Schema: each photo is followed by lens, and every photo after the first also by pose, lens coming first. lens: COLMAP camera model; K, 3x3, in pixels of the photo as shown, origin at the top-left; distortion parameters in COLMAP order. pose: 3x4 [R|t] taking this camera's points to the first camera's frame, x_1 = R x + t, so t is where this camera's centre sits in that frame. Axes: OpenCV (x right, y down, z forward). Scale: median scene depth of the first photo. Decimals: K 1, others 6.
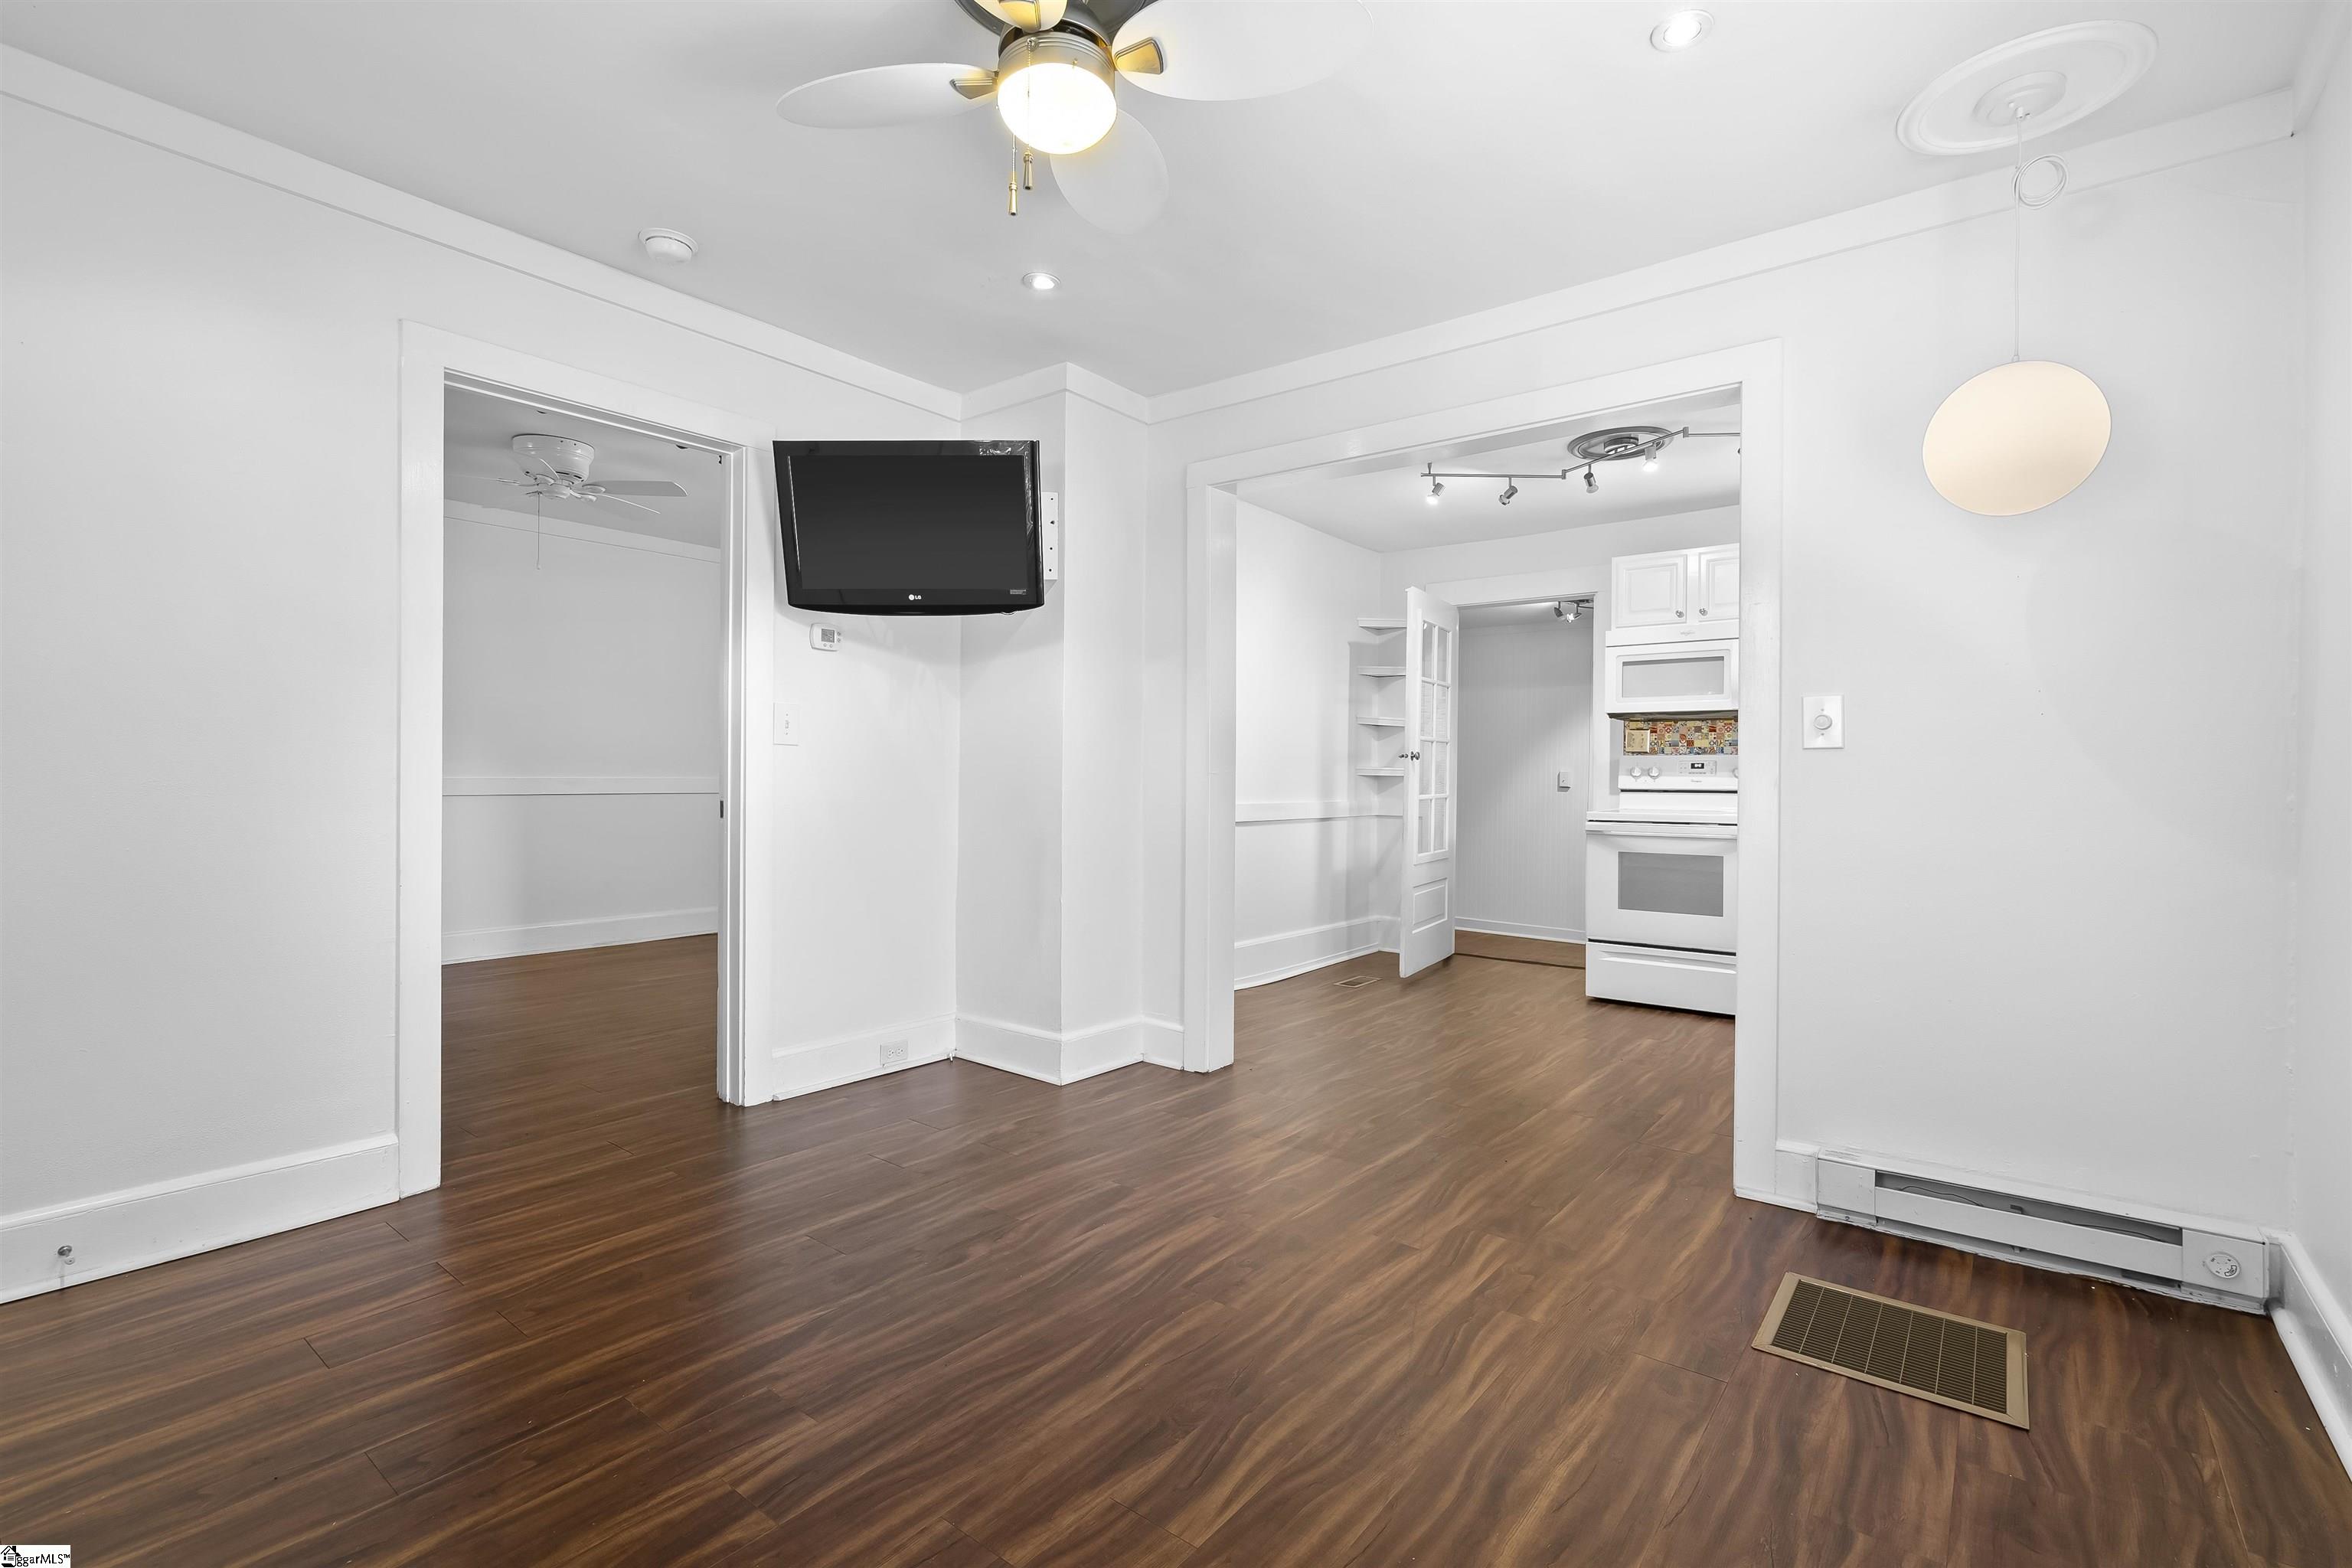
lens RADIAL K [[1053.7, 0, 1176.1], [0, 1053.7, 785.5], [0, 0, 1]] dist [-0.003432, 0.001158]
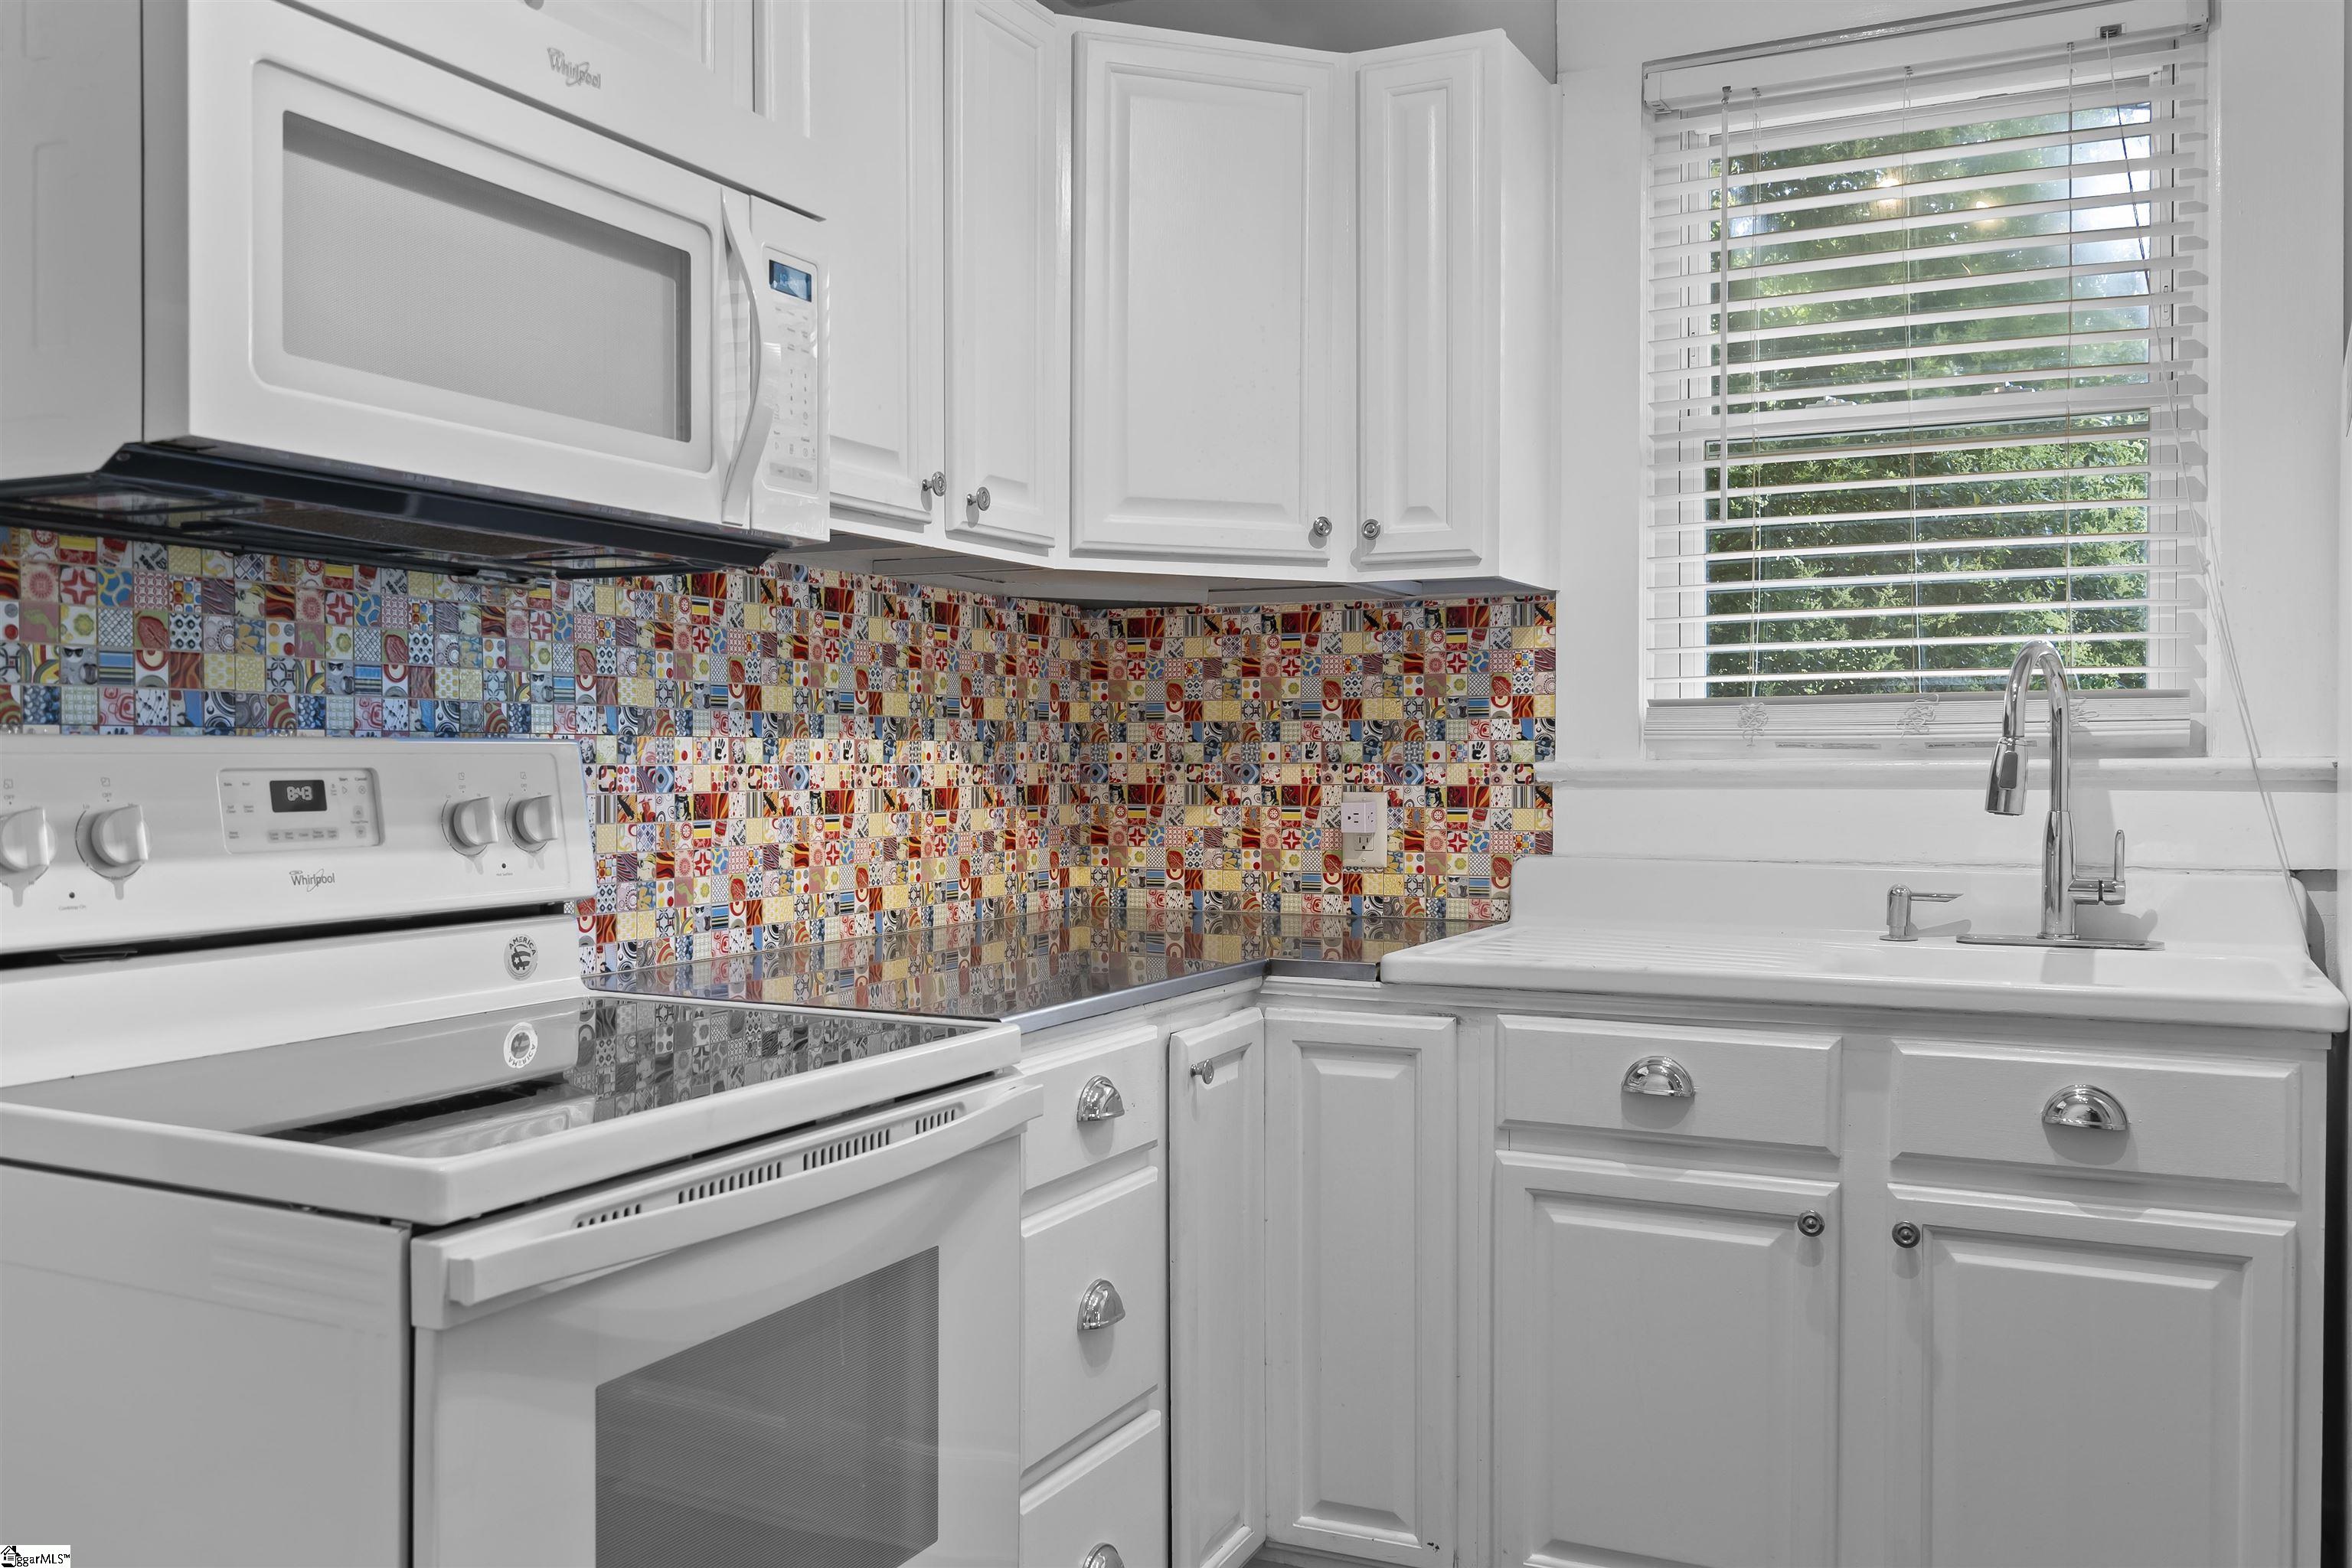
lens RADIAL K [[1985.9, 0, 1175.1], [0, 1985.9, 781.4], [0, 0, 1]] dist [0.012630, -0.009263]
pose [[-0.218014, -0.017543, 0.975788, 0.251448], [0.006121, 0.999794, 0.019342, -0.057347], [-0.975927, 0.010190, -0.217861, 1.966206]]
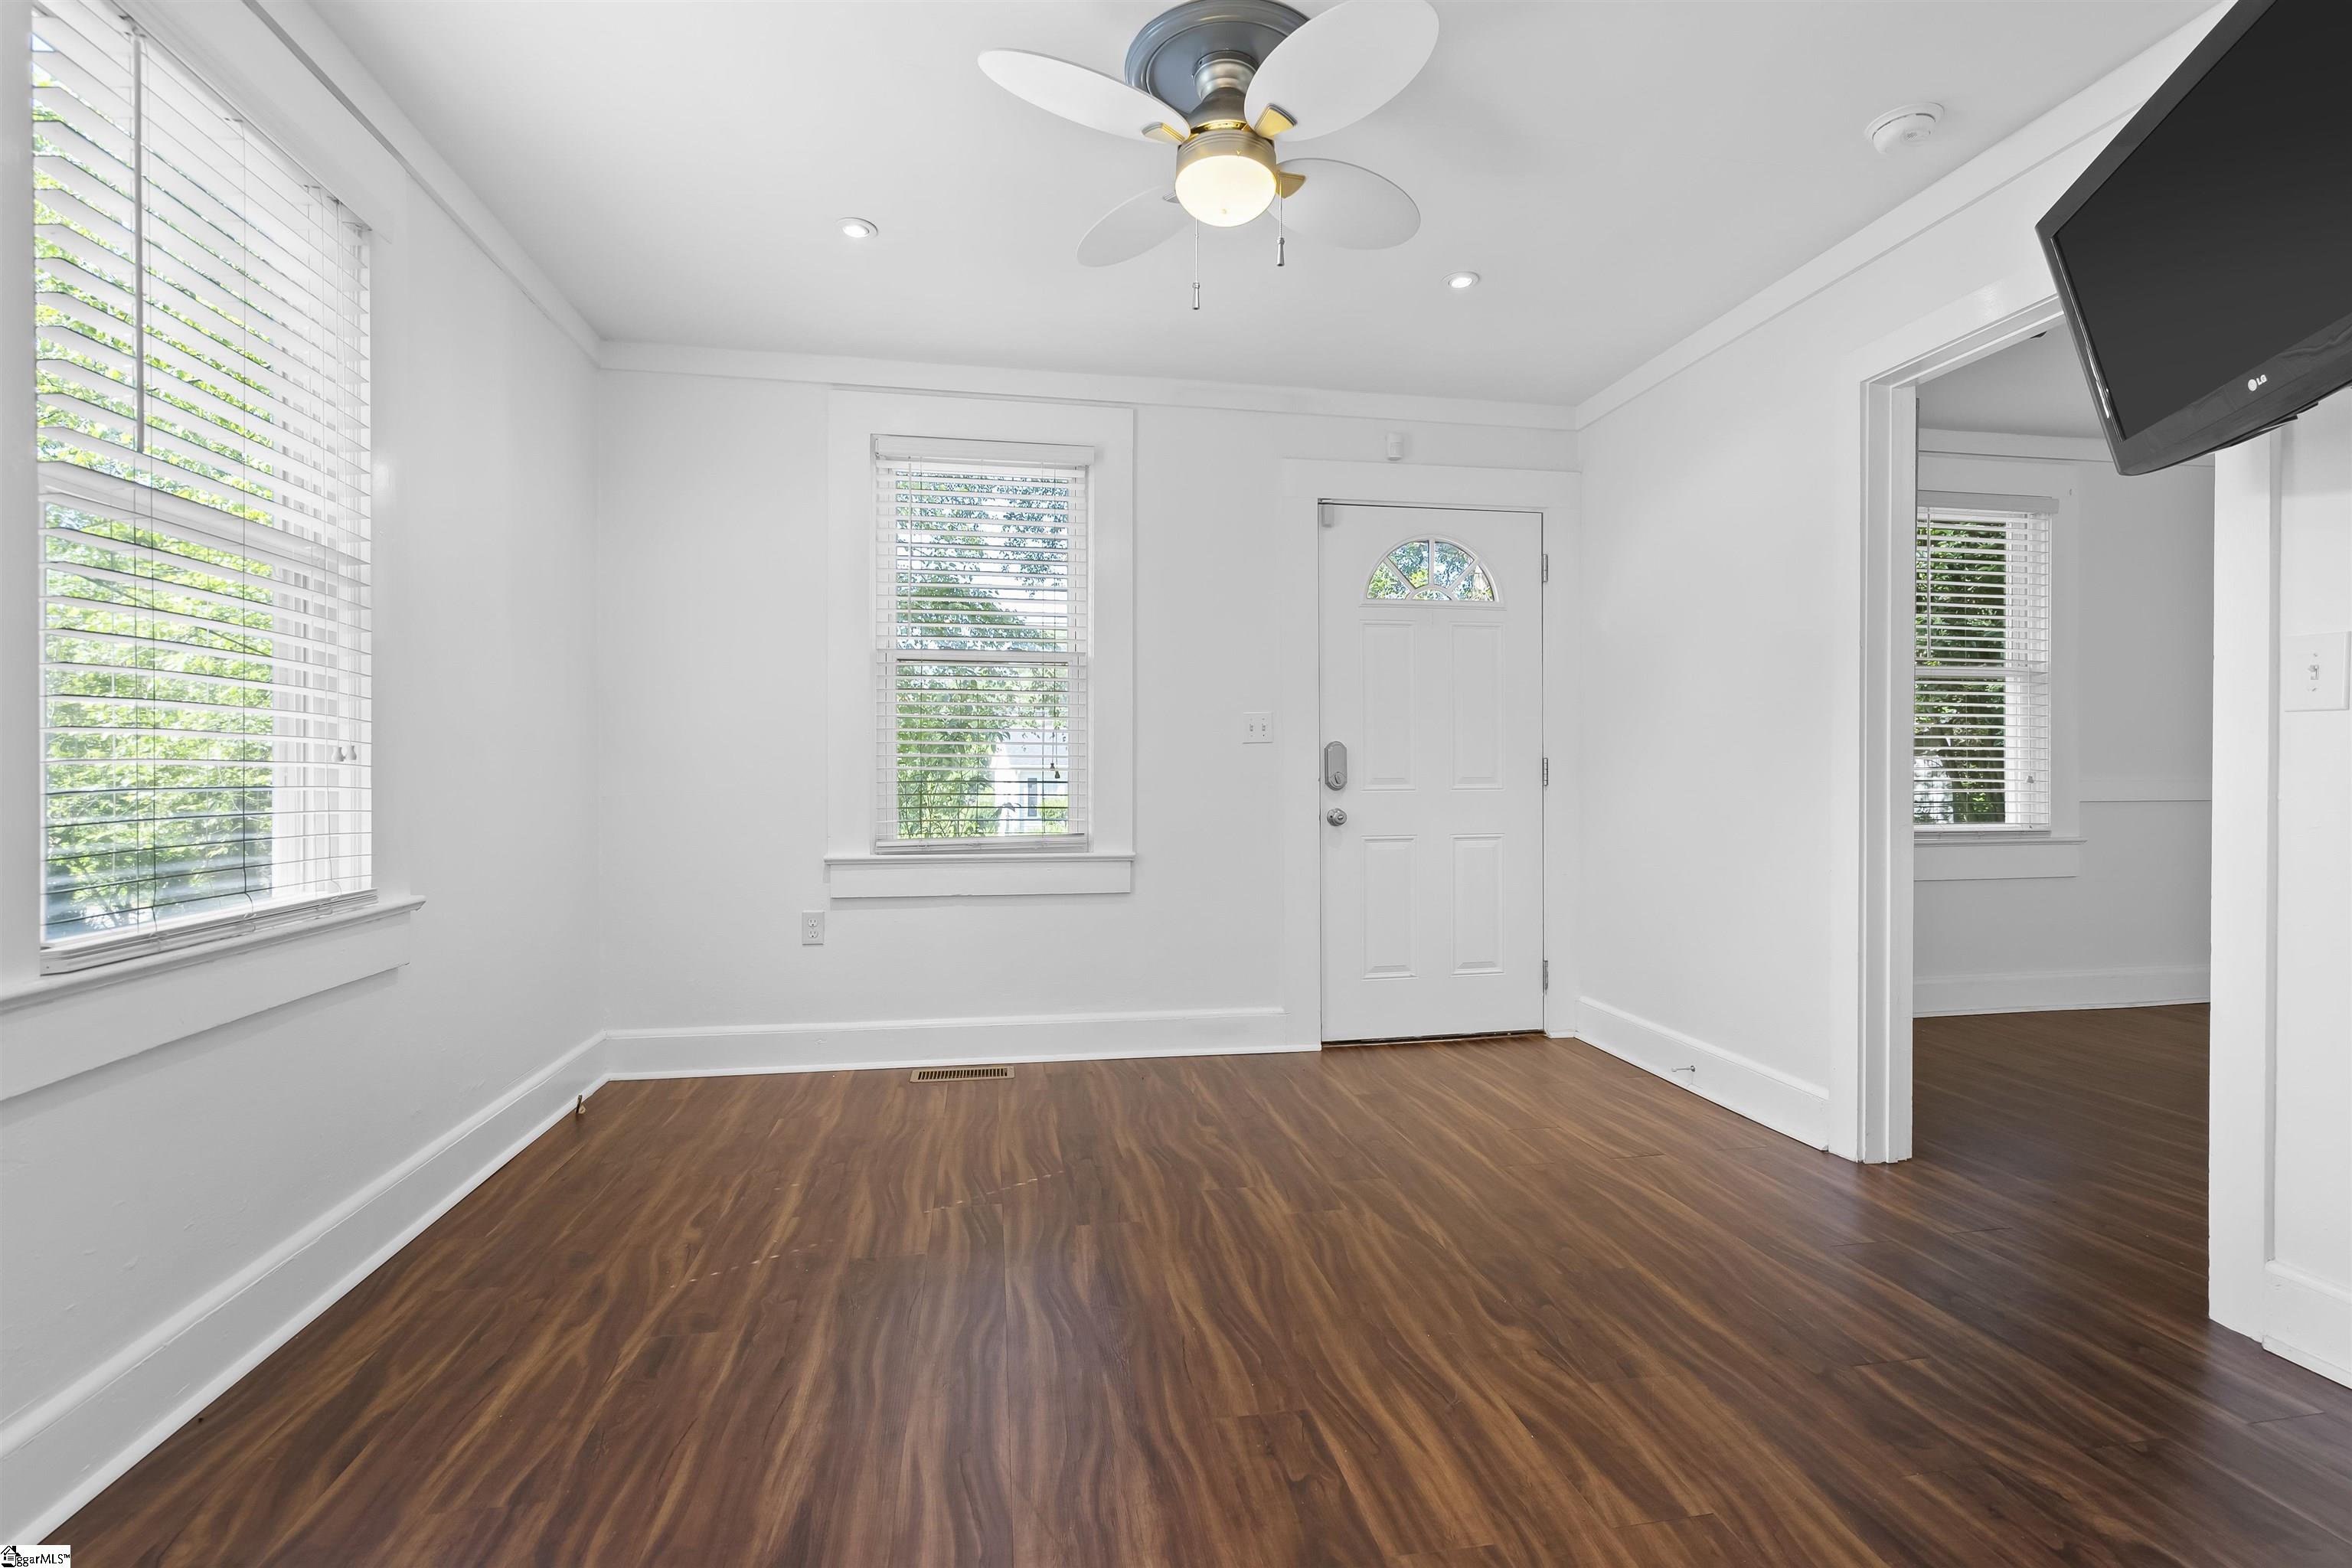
lens RADIAL K [[1053.7, 0, 1172.4], [0, 1053.7, 794.8], [0, 0, 1]] dist [-0.003432, 0.001158]
pose [[-0.667163, 0.004767, -0.744897, 0.565172], [-0.013942, 0.999724, 0.018884, 0.004277], [0.744782, 0.022984, -0.666912, 1.244786]]
